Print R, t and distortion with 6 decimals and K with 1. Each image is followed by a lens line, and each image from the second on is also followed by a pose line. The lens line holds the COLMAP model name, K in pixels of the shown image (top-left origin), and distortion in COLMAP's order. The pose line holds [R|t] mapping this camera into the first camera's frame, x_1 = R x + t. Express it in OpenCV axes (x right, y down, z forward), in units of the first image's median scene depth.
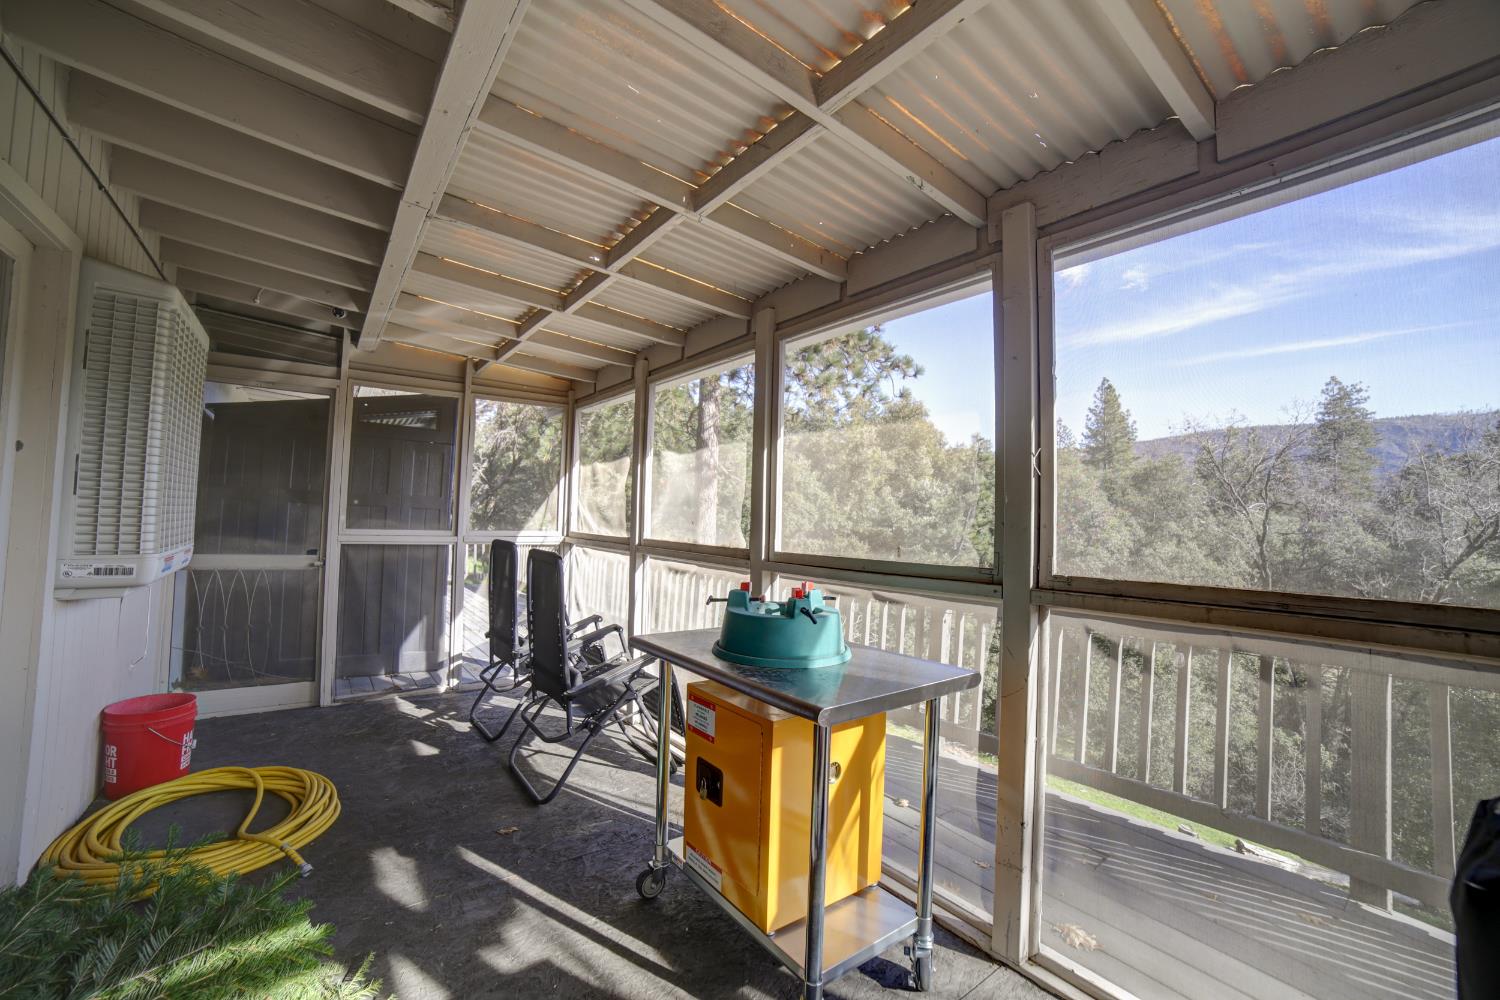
lens RADIAL K [[607.7, 0, 745.5], [0, 607.7, 492.5], [0, 0, 1]] dist [-0.100853, 0.032477]
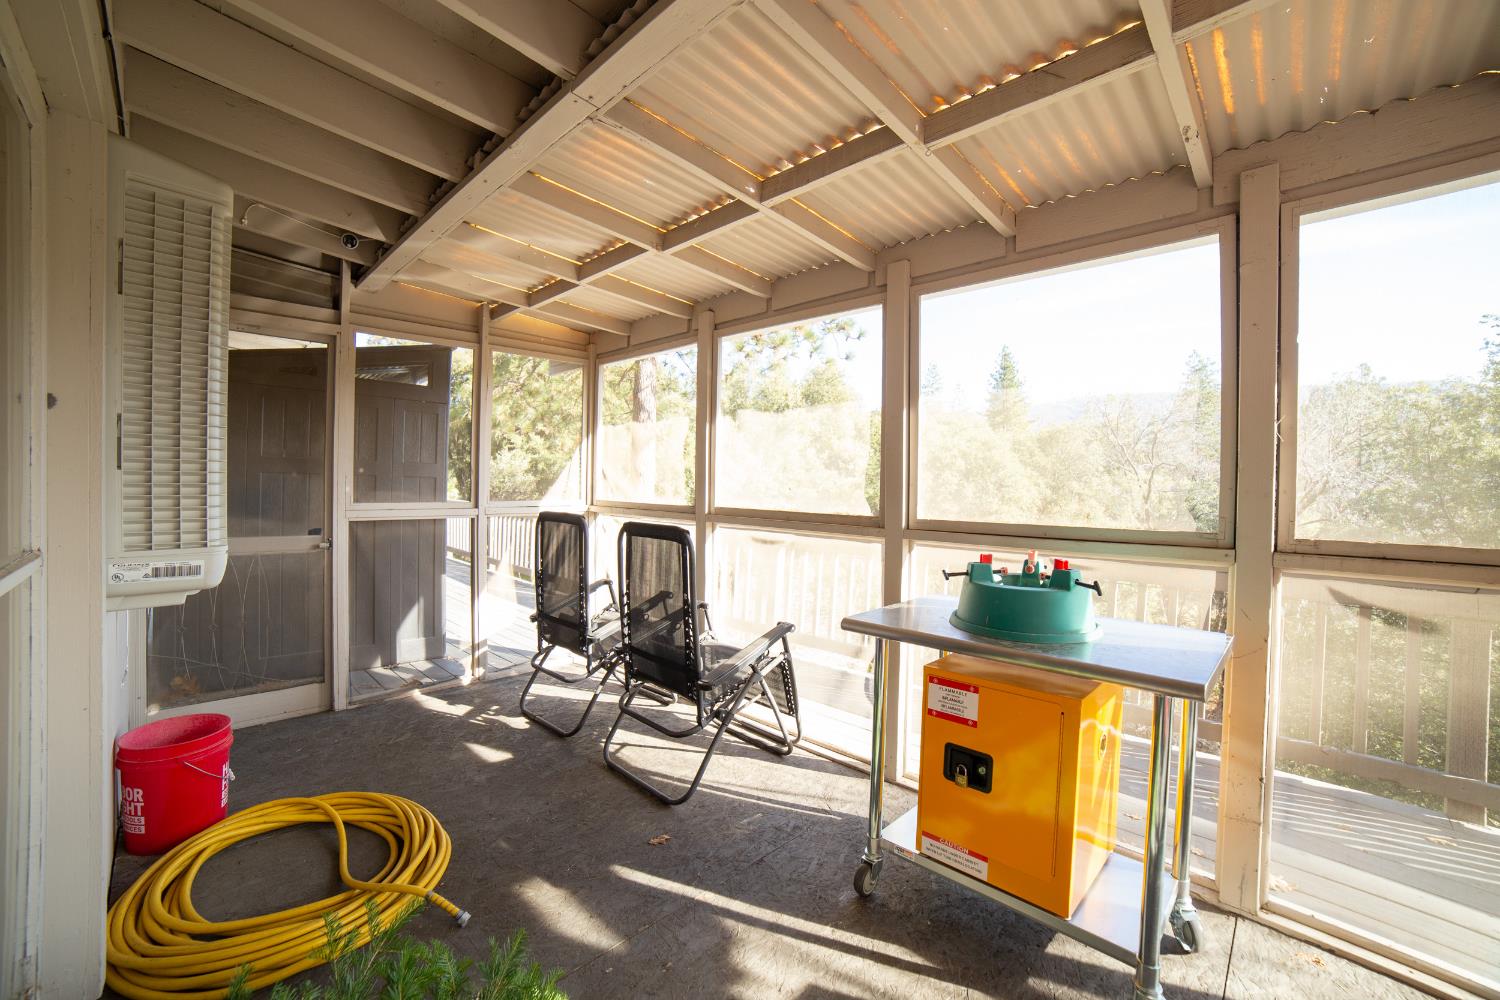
lens RADIAL K [[607.7, 0, 745.5], [0, 607.7, 492.5], [0, 0, 1]] dist [-0.100853, 0.032477]
pose [[0.988156, -0.014413, 0.152775, -0.285040], [0.004843, 0.998012, 0.062832, -0.004446], [-0.153377, -0.061348, 0.986262, 0.086289]]
